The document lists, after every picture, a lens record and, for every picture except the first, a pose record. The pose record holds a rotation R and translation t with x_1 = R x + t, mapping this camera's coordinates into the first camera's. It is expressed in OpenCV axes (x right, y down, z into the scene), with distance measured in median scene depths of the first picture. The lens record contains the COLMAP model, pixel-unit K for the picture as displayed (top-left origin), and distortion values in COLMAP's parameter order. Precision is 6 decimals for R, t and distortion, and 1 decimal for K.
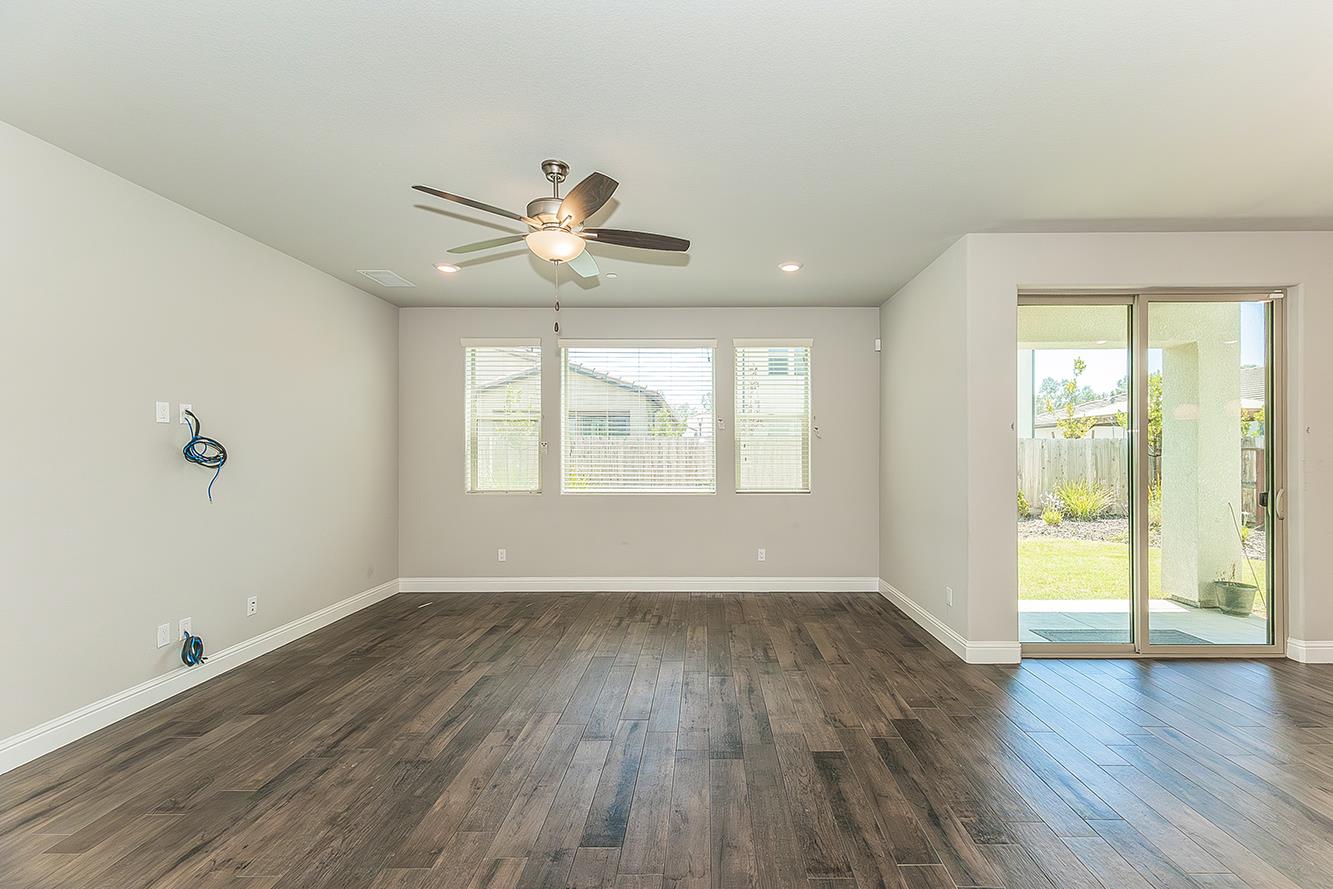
lens RADIAL K [[558.7, 0, 704.1], [0, 558.7, 452.3], [0, 0, 1]] dist [0.002766, 0.000620]
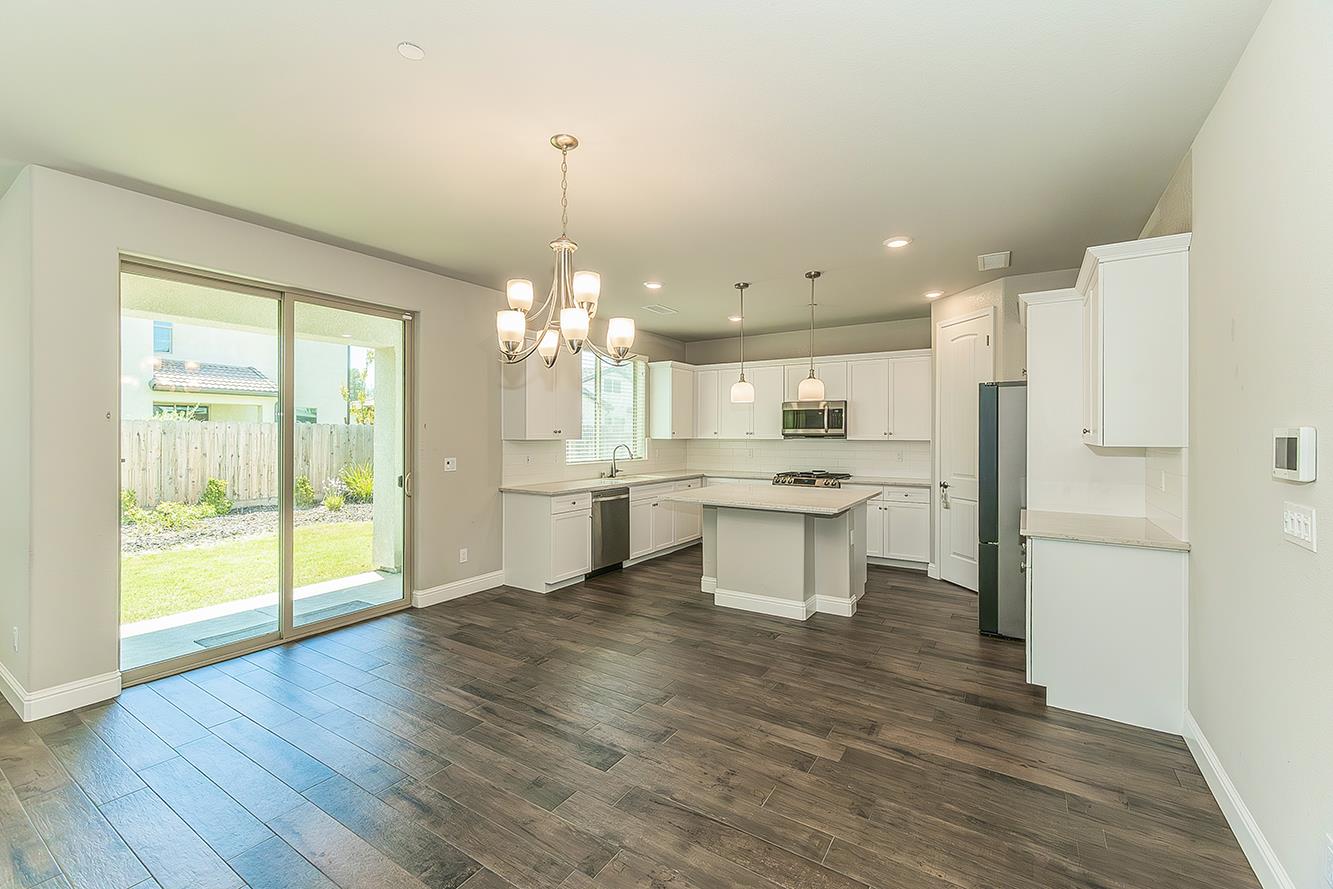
lens RADIAL K [[558.7, 0, 663.2], [0, 558.7, 440.1], [0, 0, 1]] dist [0.002766, 0.000620]
pose [[0.541942, -0.005445, 0.840398, 0.298252], [-0.002703, 0.999963, 0.008222, -0.019266], [-0.840411, -0.006727, 0.541907, -0.149077]]
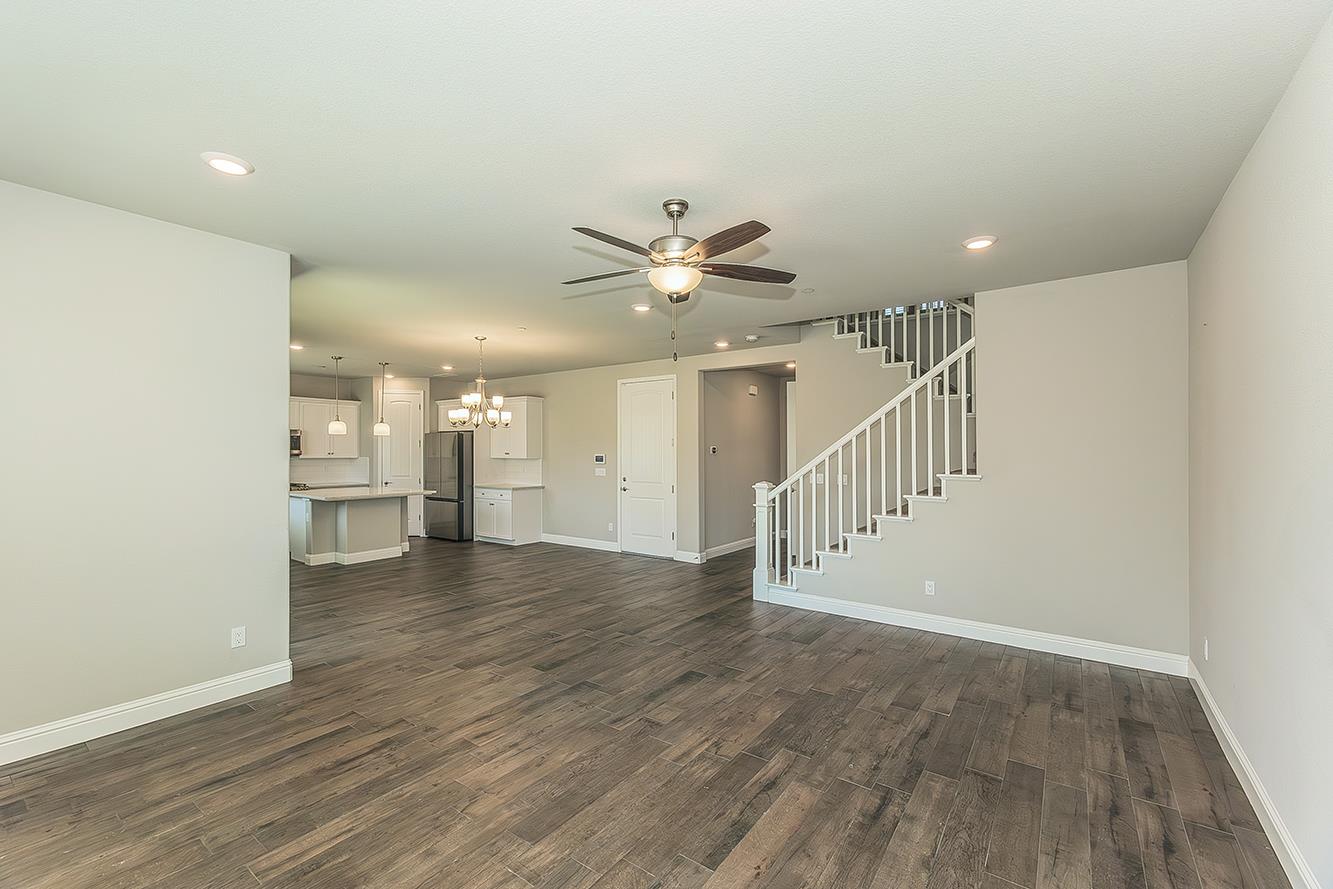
lens RADIAL K [[558.7, 0, 660.5], [0, 558.7, 447.4], [0, 0, 1]] dist [0.002766, 0.000620]
pose [[-0.807616, 0.003914, 0.589696, -0.651797], [-0.002289, 0.999950, -0.009772, -0.033011], [-0.589704, -0.009241, -0.807566, 1.413265]]
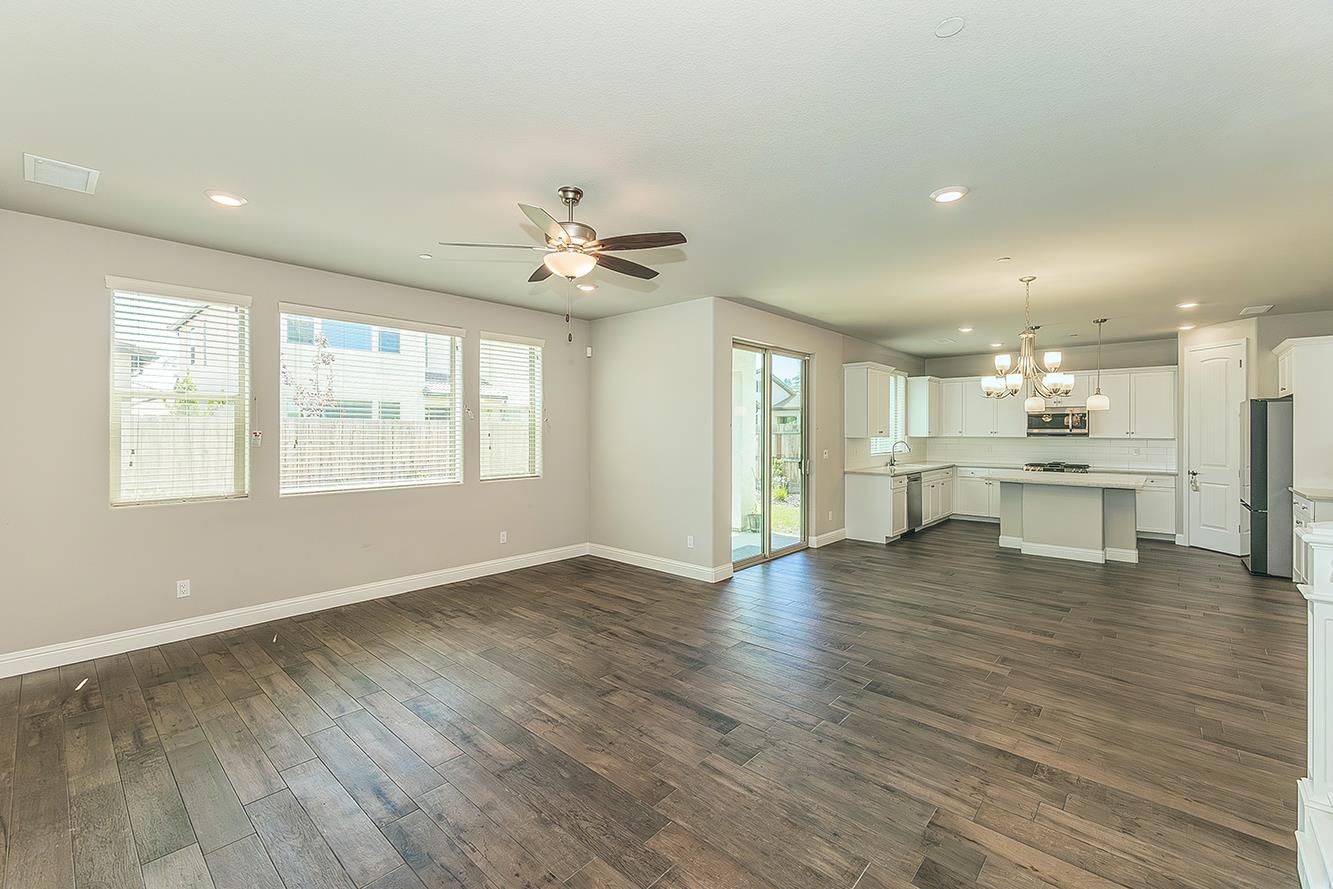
lens RADIAL K [[558.7, 0, 661.0], [0, 558.7, 433.9], [0, 0, 1]] dist [0.002766, 0.000620]
pose [[0.671684, -0.002556, 0.740834, -0.726885], [-0.002604, 0.999980, 0.005811, -0.031145], [-0.740833, -0.005833, 0.671664, 0.095039]]
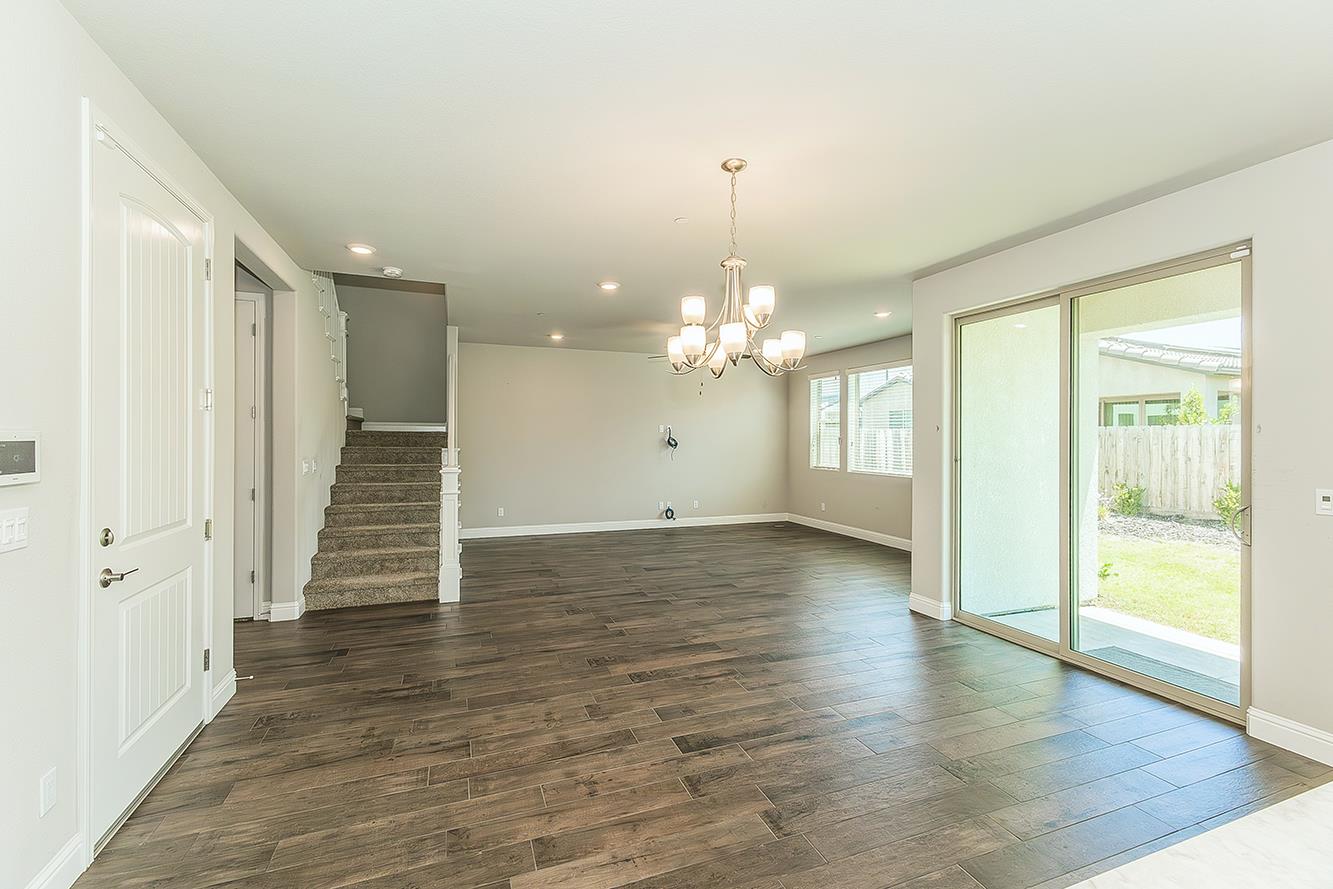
lens RADIAL K [[558.7, 0, 658.6], [0, 558.7, 435.6], [0, 0, 1]] dist [0.002766, 0.000620]
pose [[0.347583, -0.001618, -0.937648, 1.490823], [-0.004102, 0.999986, -0.003246, -0.023359], [0.937640, 0.004974, 0.347572, -0.016362]]
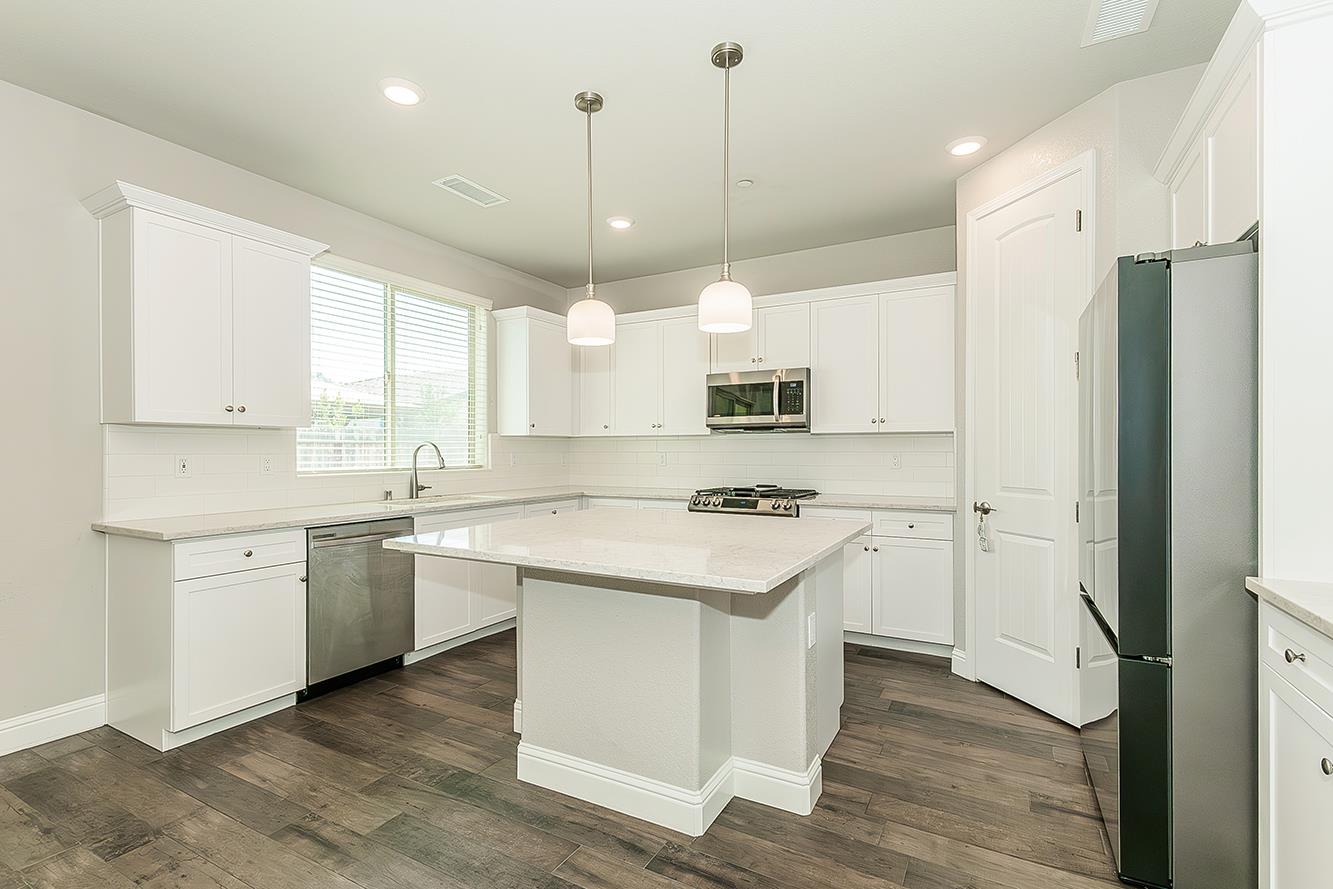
lens RADIAL K [[619.2, 0, 659.4], [0, 619.2, 457.9], [0, 0, 1]] dist [0.006309, 0.000377]
pose [[0.489073, -0.009662, 0.872190, 0.954298], [0.000340, 0.999941, 0.010887, 0.028304], [-0.872243, -0.005028, 0.489047, 0.000778]]
